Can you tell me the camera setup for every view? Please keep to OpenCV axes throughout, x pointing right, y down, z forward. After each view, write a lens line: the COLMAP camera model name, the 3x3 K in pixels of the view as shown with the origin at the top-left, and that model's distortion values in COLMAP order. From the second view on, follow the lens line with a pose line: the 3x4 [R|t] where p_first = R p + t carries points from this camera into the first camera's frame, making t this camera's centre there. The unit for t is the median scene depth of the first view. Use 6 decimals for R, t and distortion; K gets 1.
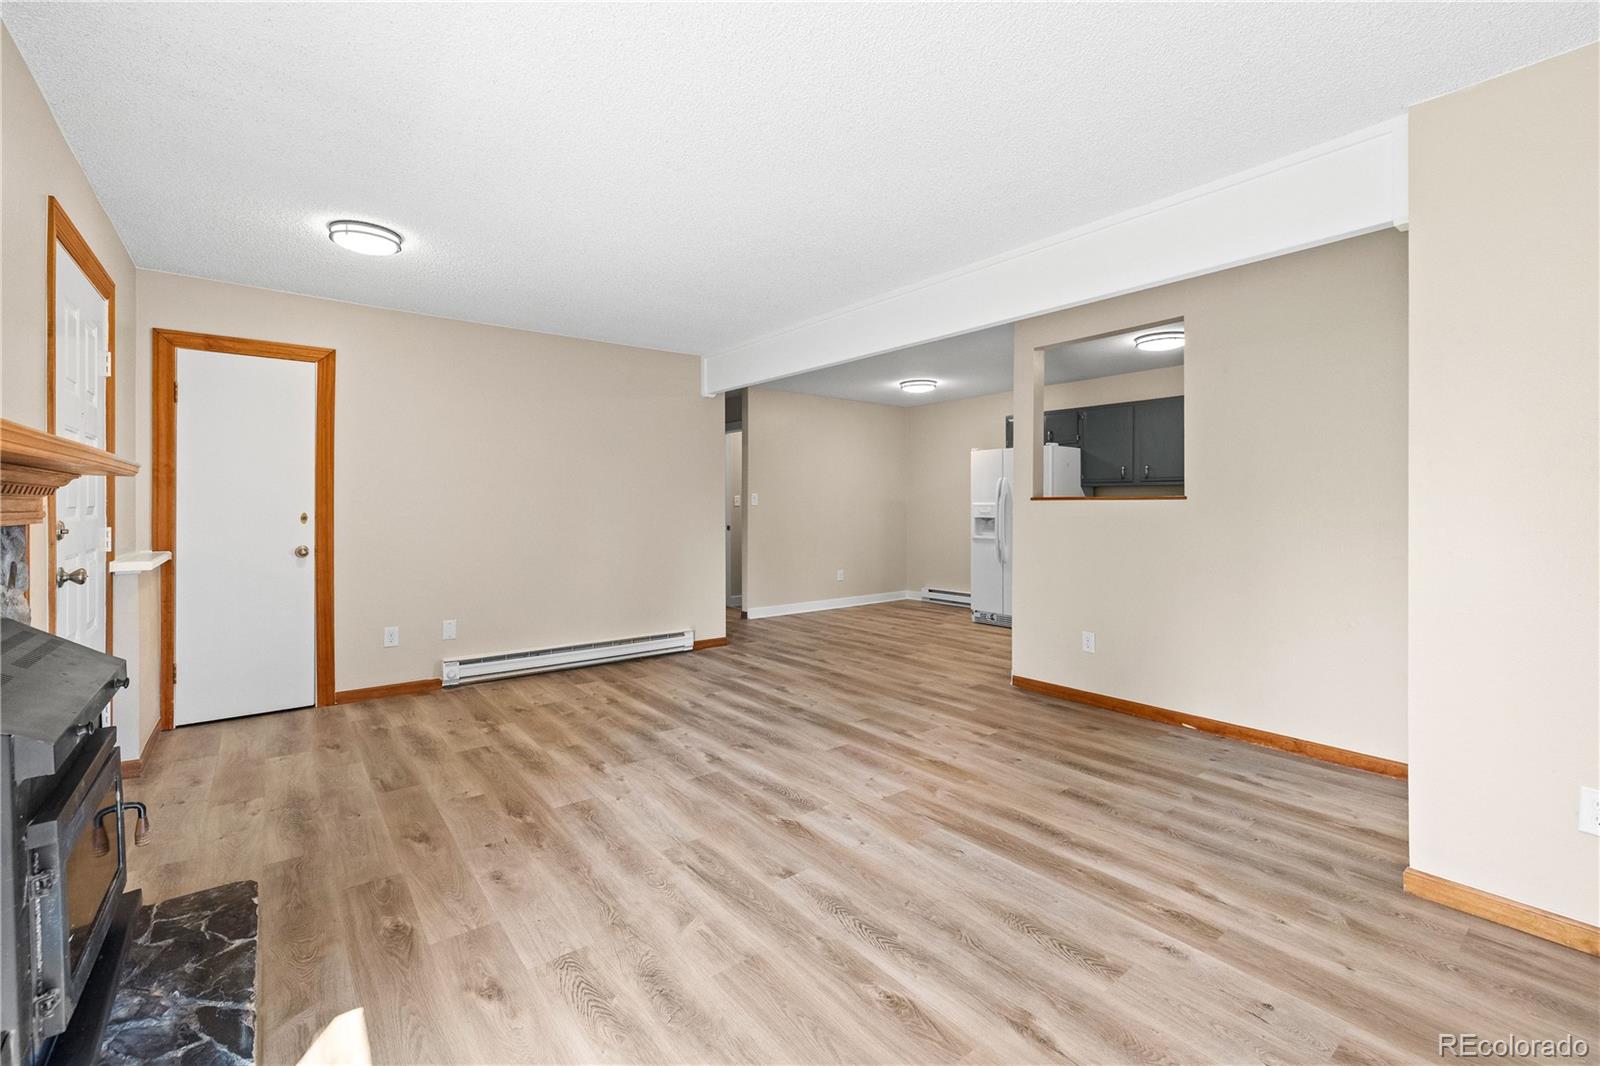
lens RADIAL K [[672.7, 0, 791.8], [0, 672.7, 502.1], [0, 0, 1]] dist [0.000665, 0.000046]
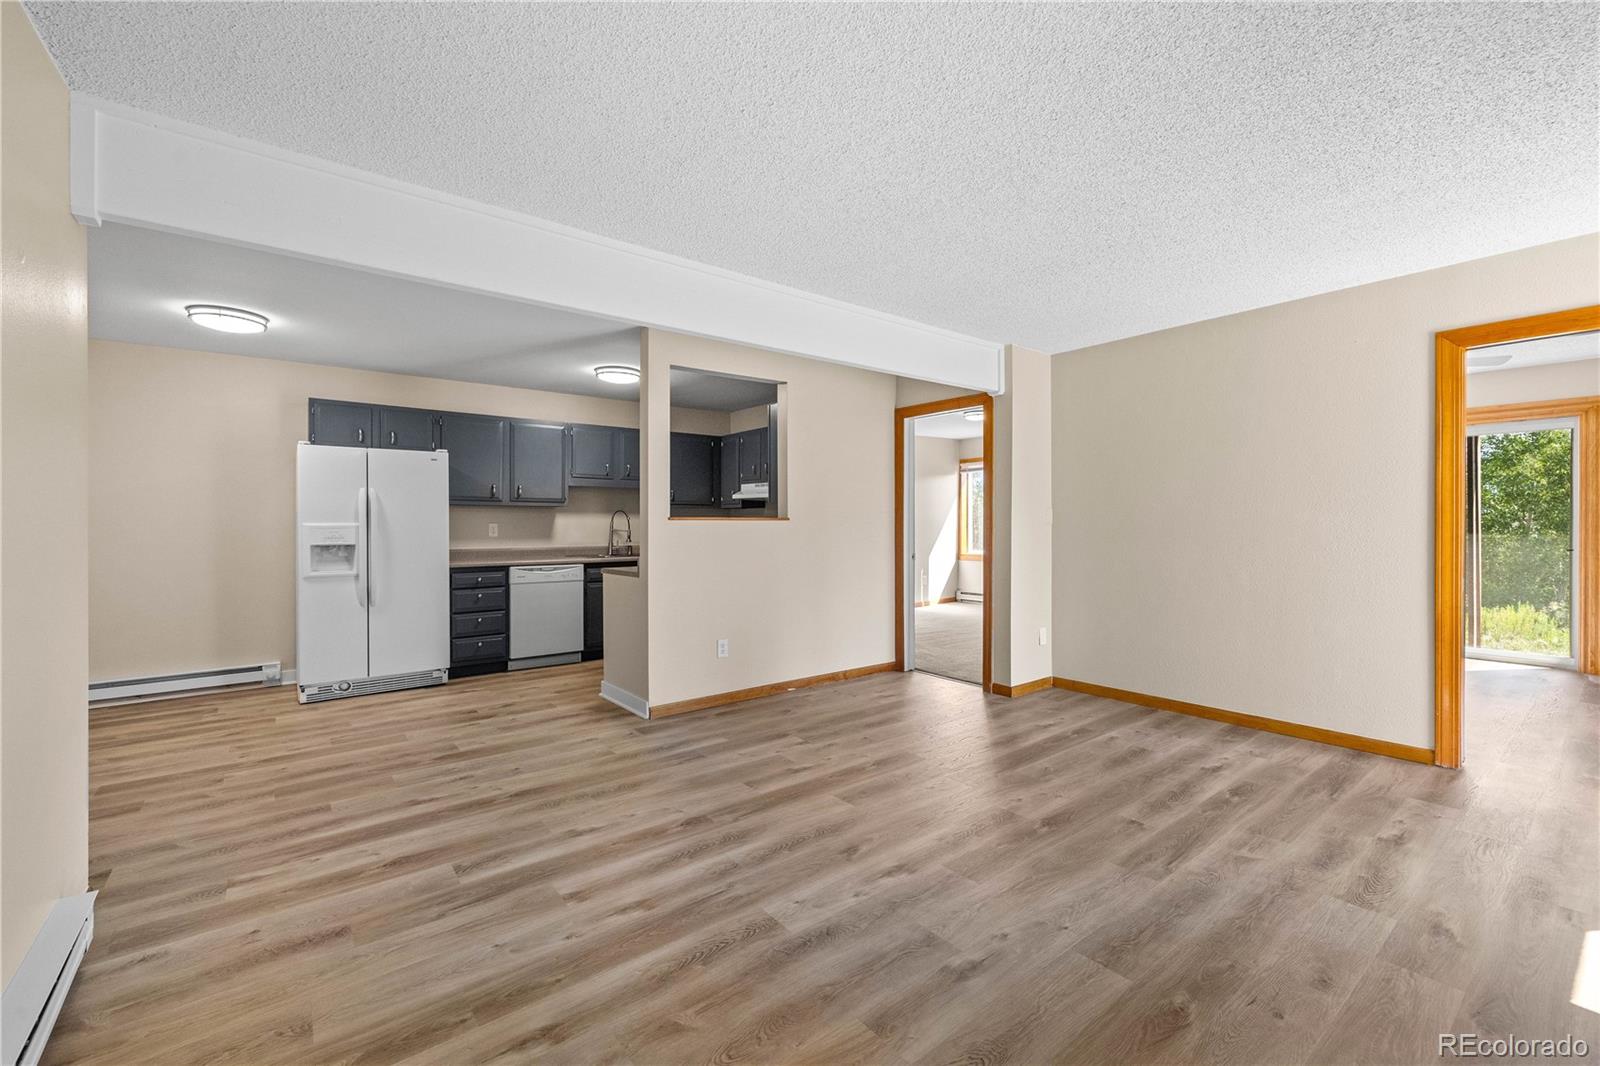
lens RADIAL K [[667.3, 0, 797.1], [0, 667.3, 525.4], [0, 0, 1]] dist [-0.000323, 0.000377]
pose [[-0.000915, -0.001561, 0.999998, -0.865627], [-0.000942, 0.999998, 0.001560, 0.002944], [-0.999999, -0.000941, -0.000916, 1.140277]]
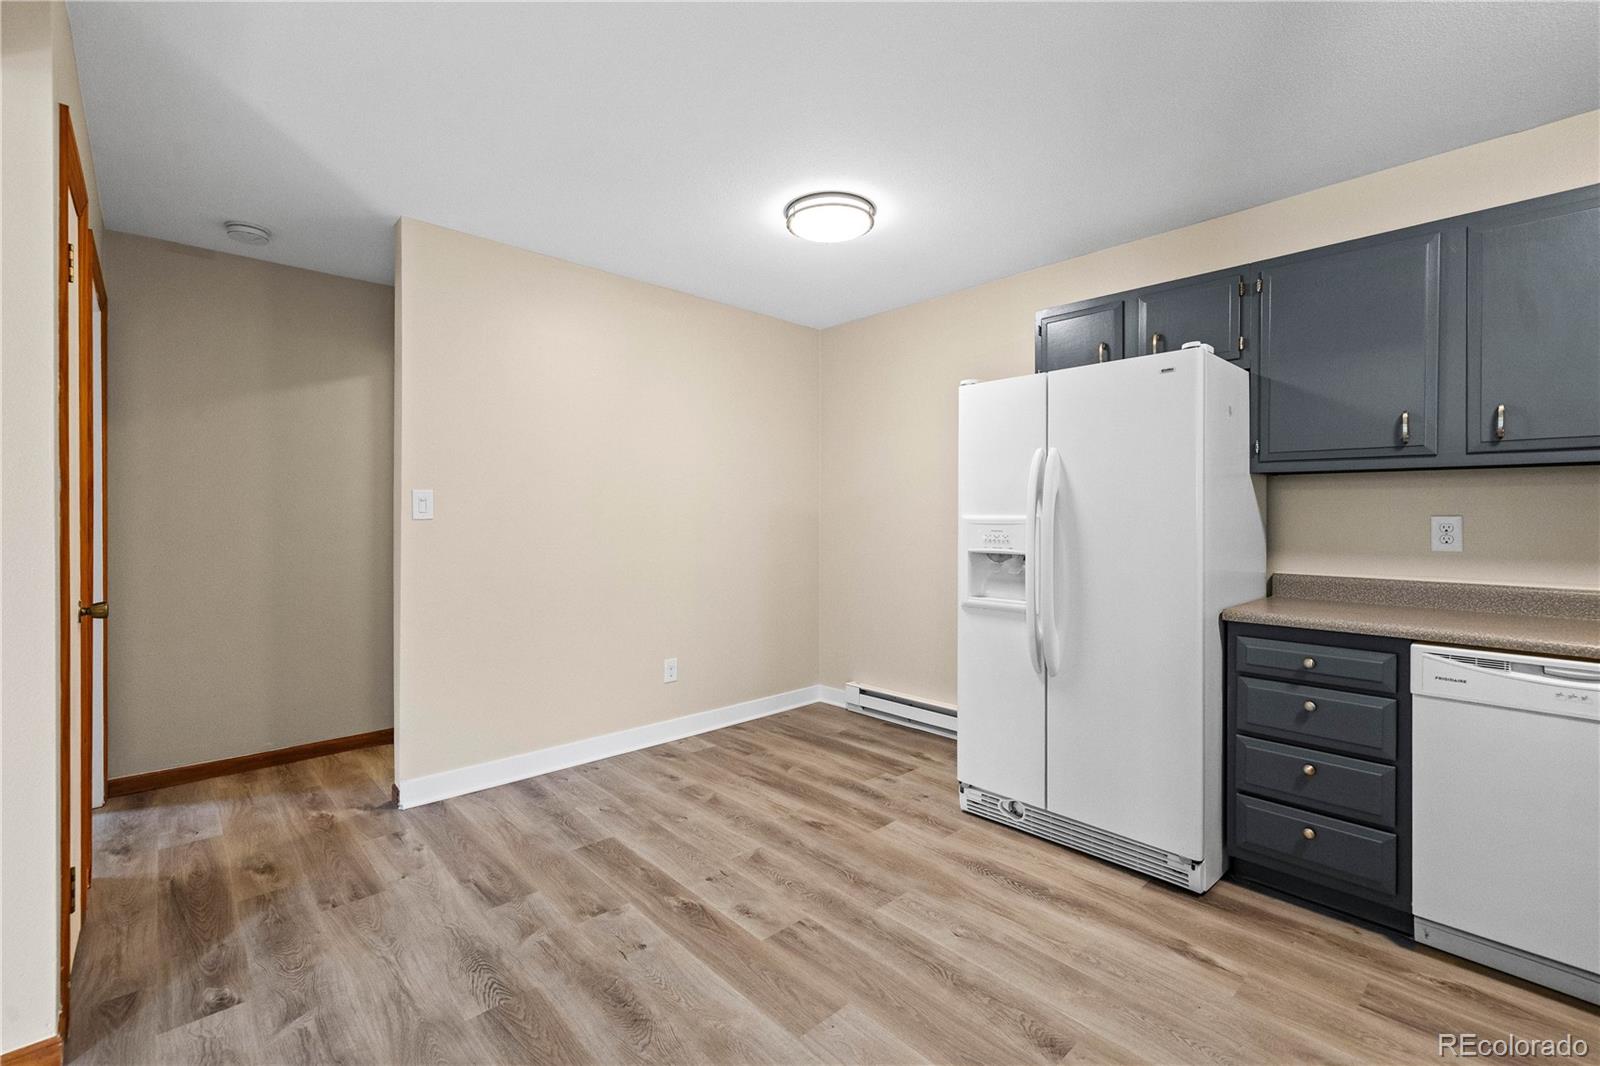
lens RADIAL K [[710.0, 0, 787.3], [0, 710.0, 516.3], [0, 0, 1]] dist [0.001448, 0.000146]
pose [[0.995687, 0.004879, 0.092647, 0.278779], [-0.005299, 0.999977, 0.004292, 0.001215], [-0.092624, -0.004765, 0.995690, 1.311788]]
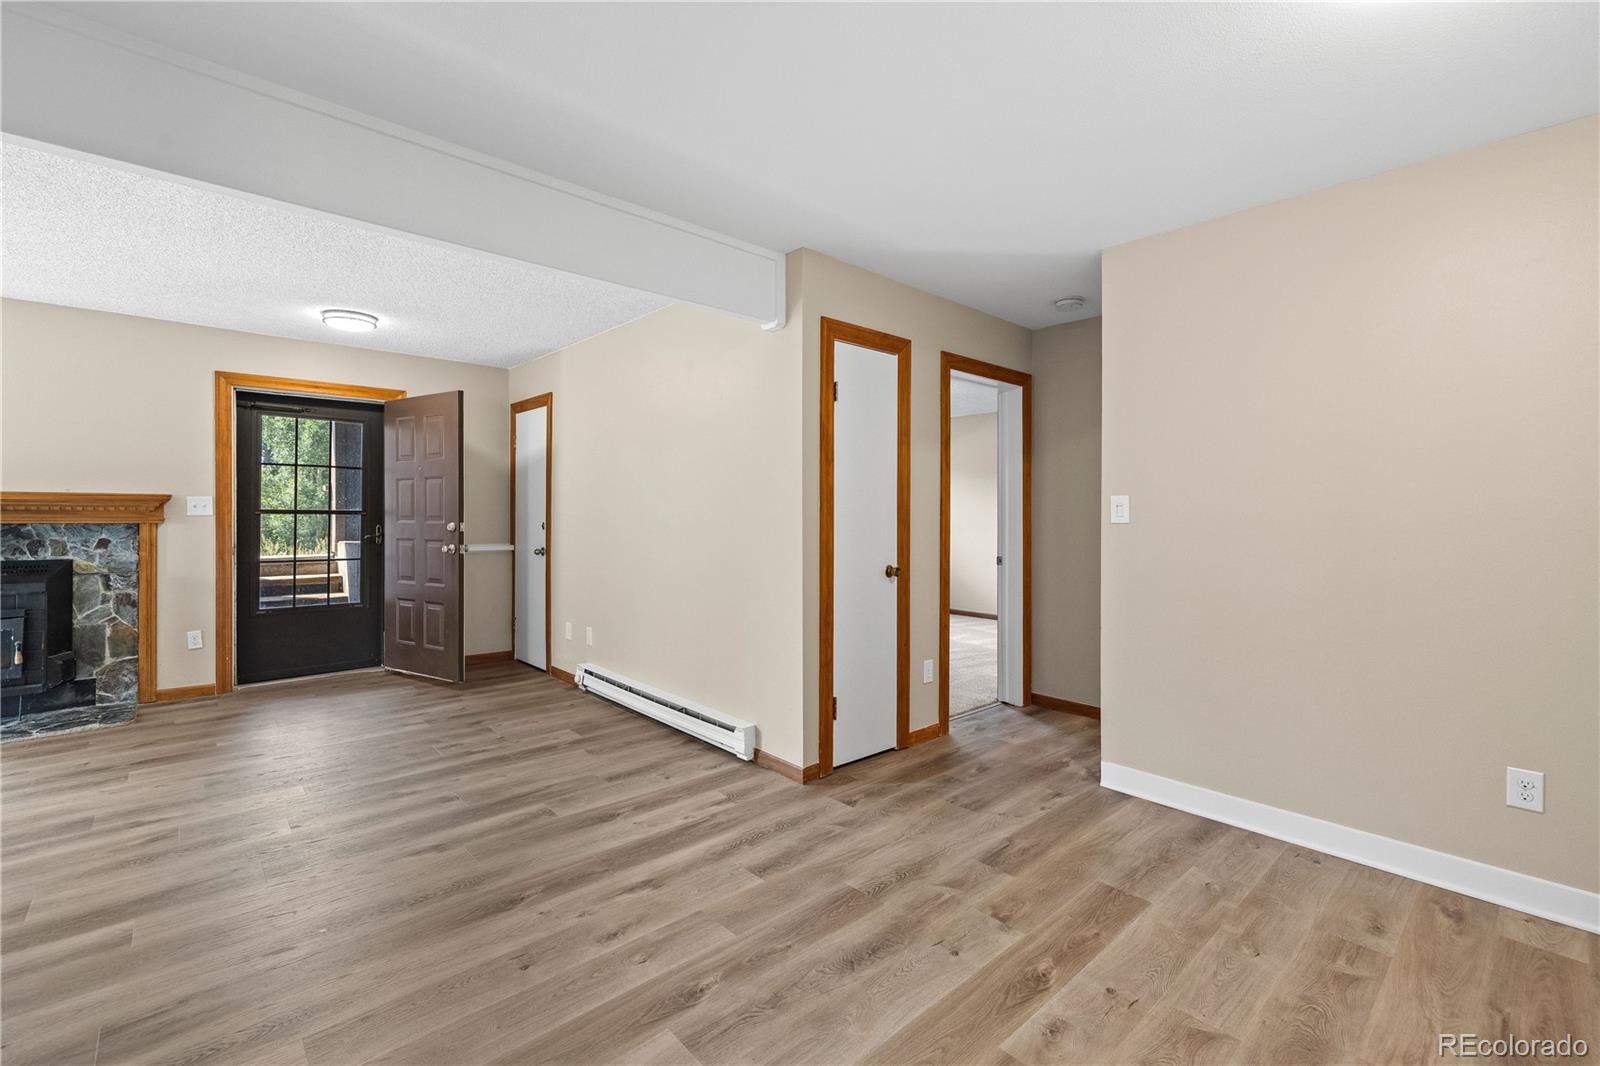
lens RADIAL K [[673.9, 0, 803.3], [0, 673.9, 513.5], [0, 0, 1]] dist [0.004357, 0.000091]
pose [[0.091238, 0.001806, -0.995828, 0.807971], [-0.000456, 0.999998, 0.001772, -0.003435], [0.995829, 0.000292, 0.091238, 1.774513]]
